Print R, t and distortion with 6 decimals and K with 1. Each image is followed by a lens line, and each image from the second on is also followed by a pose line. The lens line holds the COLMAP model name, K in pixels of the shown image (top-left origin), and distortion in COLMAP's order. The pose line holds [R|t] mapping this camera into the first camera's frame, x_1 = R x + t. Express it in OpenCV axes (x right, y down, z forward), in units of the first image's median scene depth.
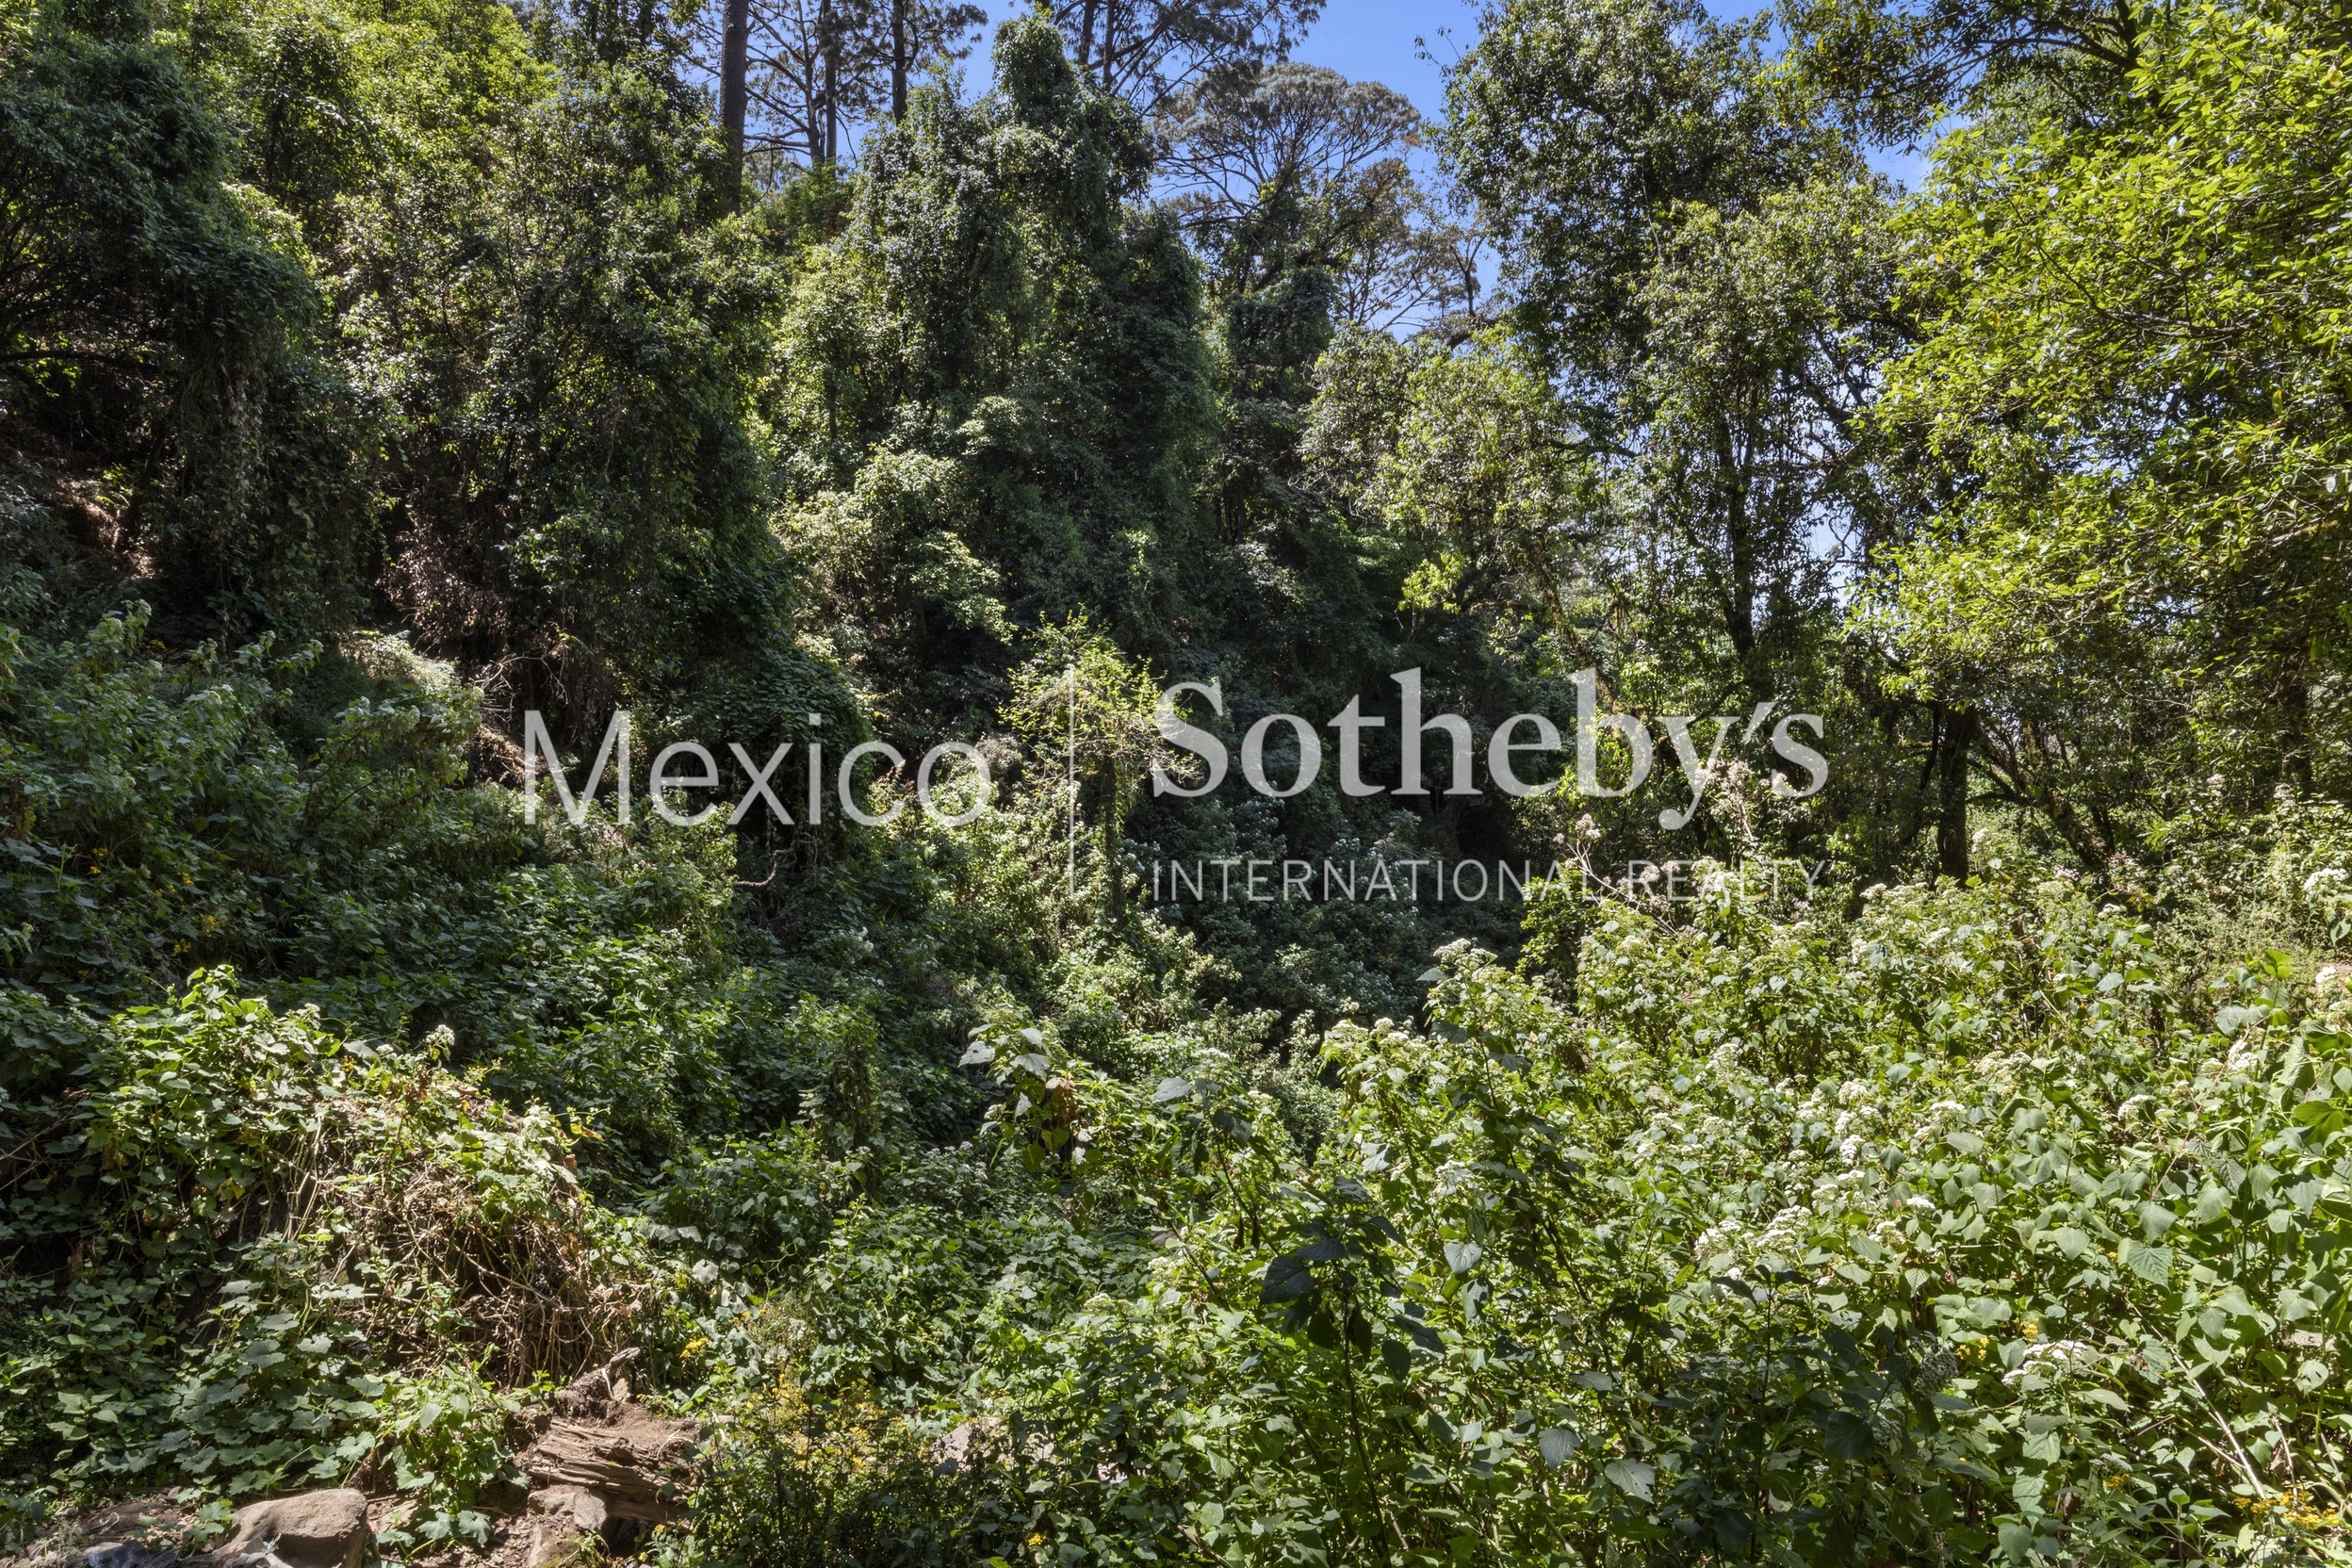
lens RADIAL K [[1556.2, 0, 1173.5], [0, 1556.2, 786.5], [0, 0, 1]] dist [0.005012, -0.001984]
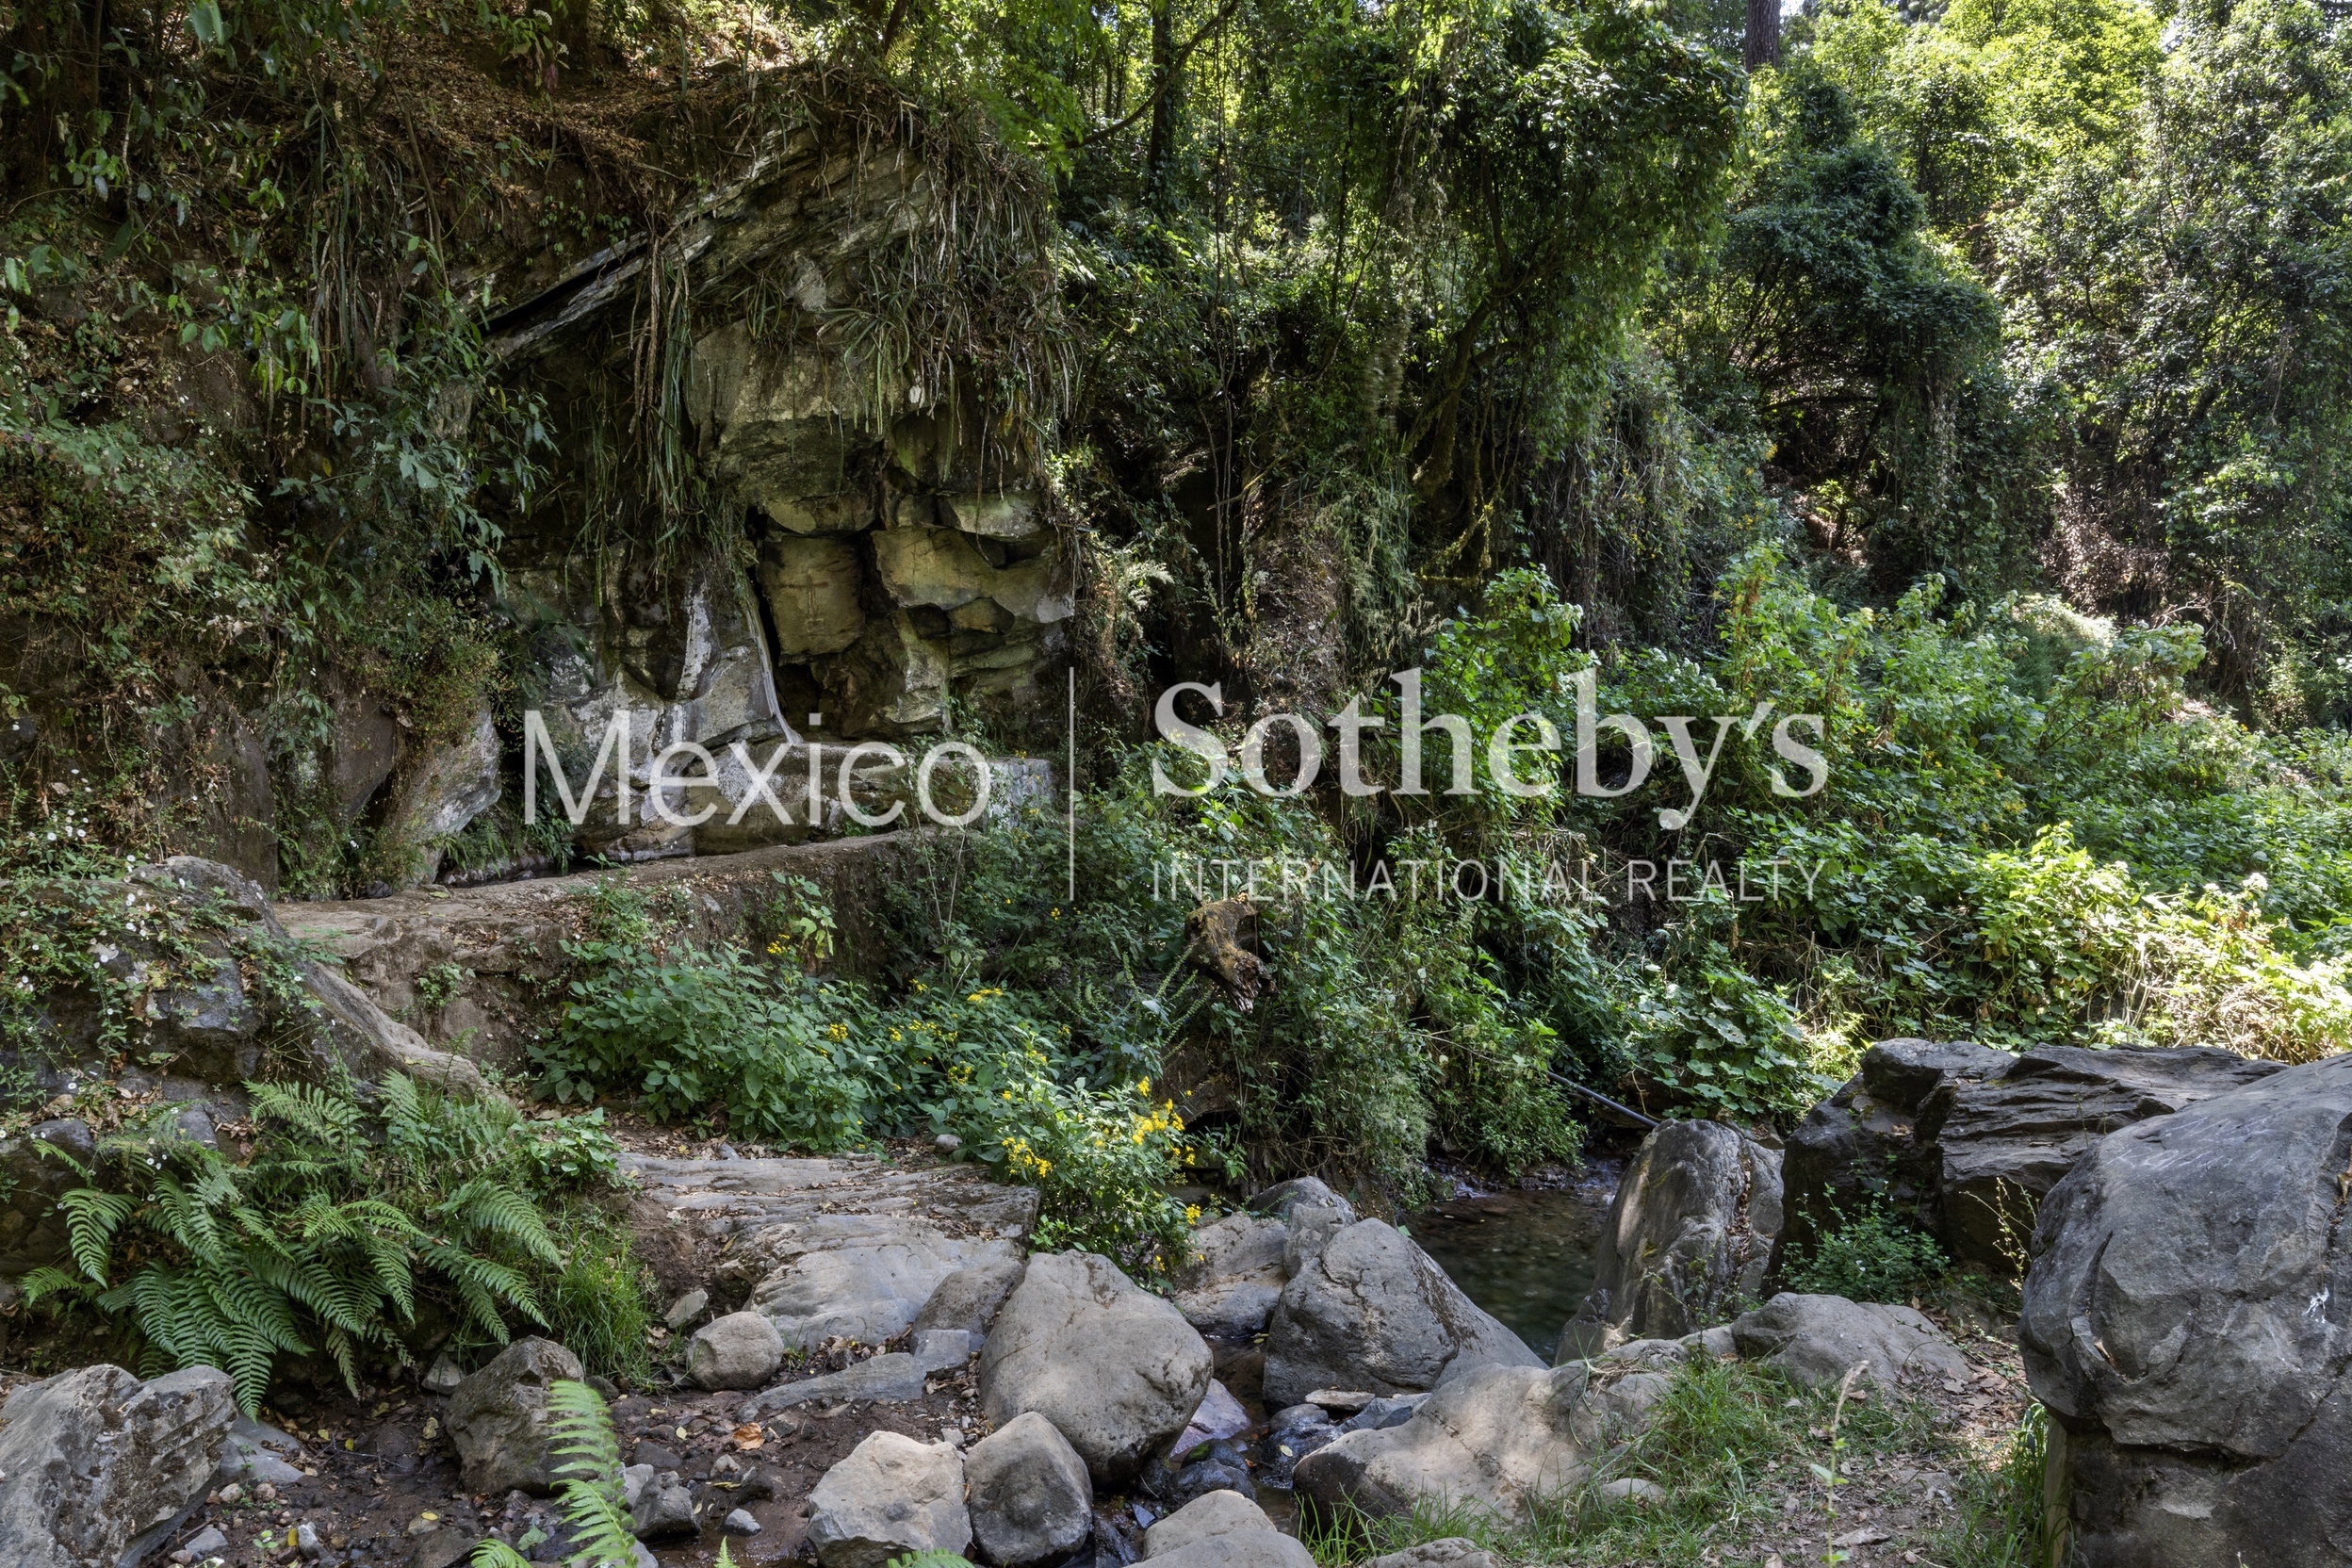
lens RADIAL K [[1556.2, 0, 1168.8], [0, 1556.2, 770.0], [0, 0, 1]] dist [0.005012, -0.001984]
pose [[0.609040, -0.001020, -0.793139, -0.002497], [0.000423, 0.999999, -0.000962, 0.031370], [0.793139, 0.000251, 0.609040, -0.207566]]
